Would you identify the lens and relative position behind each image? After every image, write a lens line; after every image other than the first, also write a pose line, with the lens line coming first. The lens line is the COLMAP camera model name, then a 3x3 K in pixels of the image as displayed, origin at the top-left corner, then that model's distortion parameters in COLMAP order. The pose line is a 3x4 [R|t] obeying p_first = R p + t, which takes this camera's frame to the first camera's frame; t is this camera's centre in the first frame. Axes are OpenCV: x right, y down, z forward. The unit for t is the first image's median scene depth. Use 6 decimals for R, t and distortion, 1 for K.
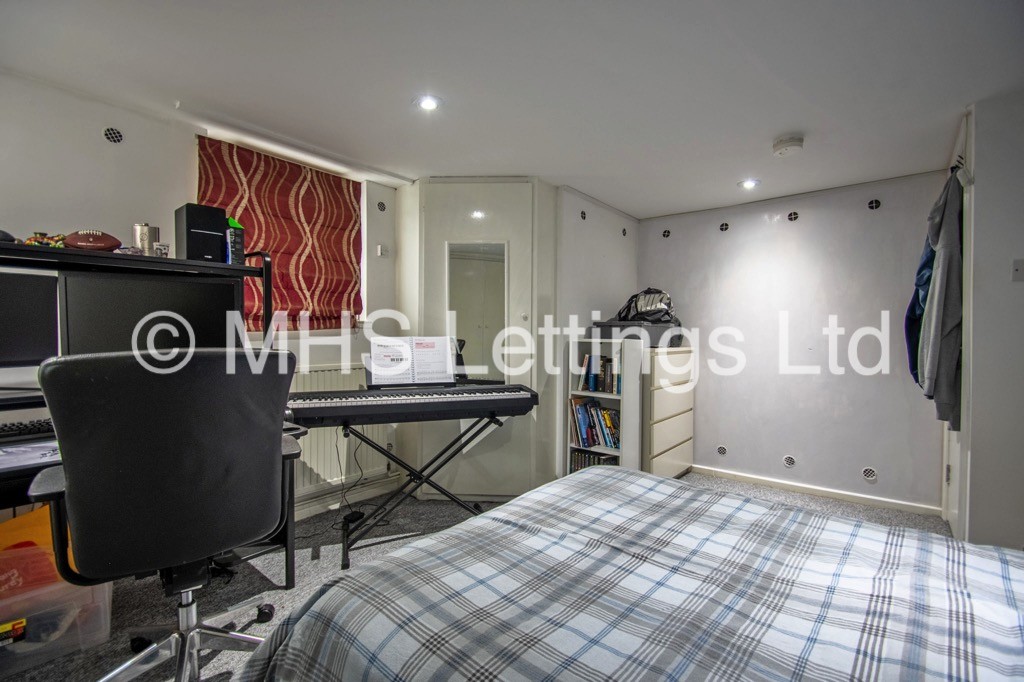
lens RADIAL K [[452.0, 0, 516.2], [0, 452.0, 345.1], [0, 0, 1]] dist [0.002050, 0.000140]
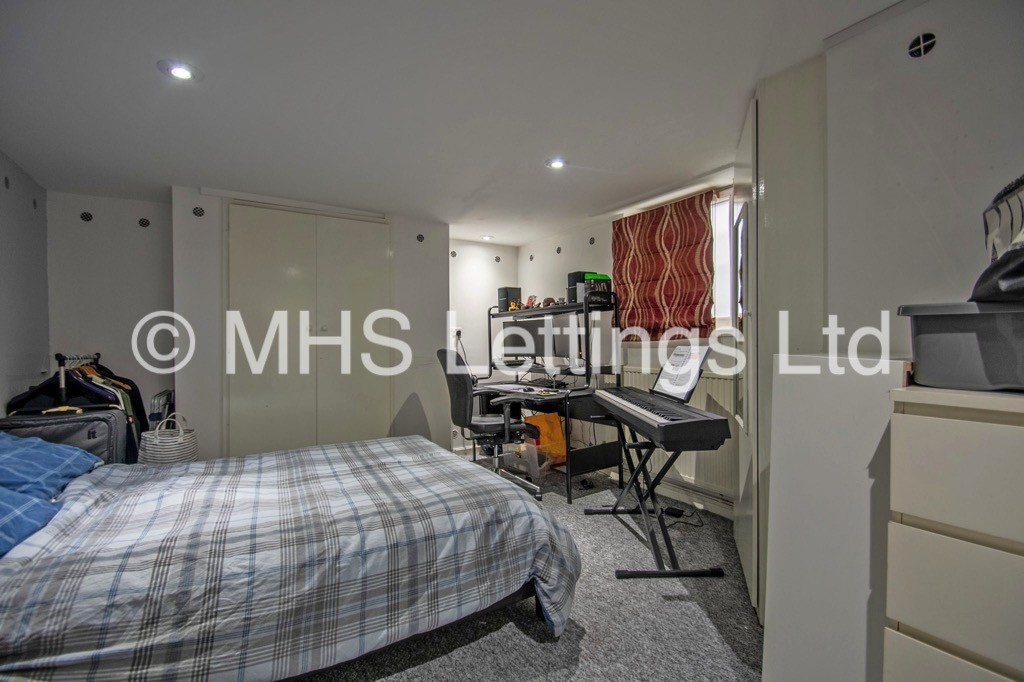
lens RADIAL K [[452.0, 0, 515.2], [0, 452.0, 343.8], [0, 0, 1]] dist [0.002050, 0.000140]
pose [[-0.268466, -0.018043, -0.963120, 0.822413], [-0.021986, 0.999679, -0.012599, 0.001480], [0.963038, 0.017792, -0.268776, 0.962030]]
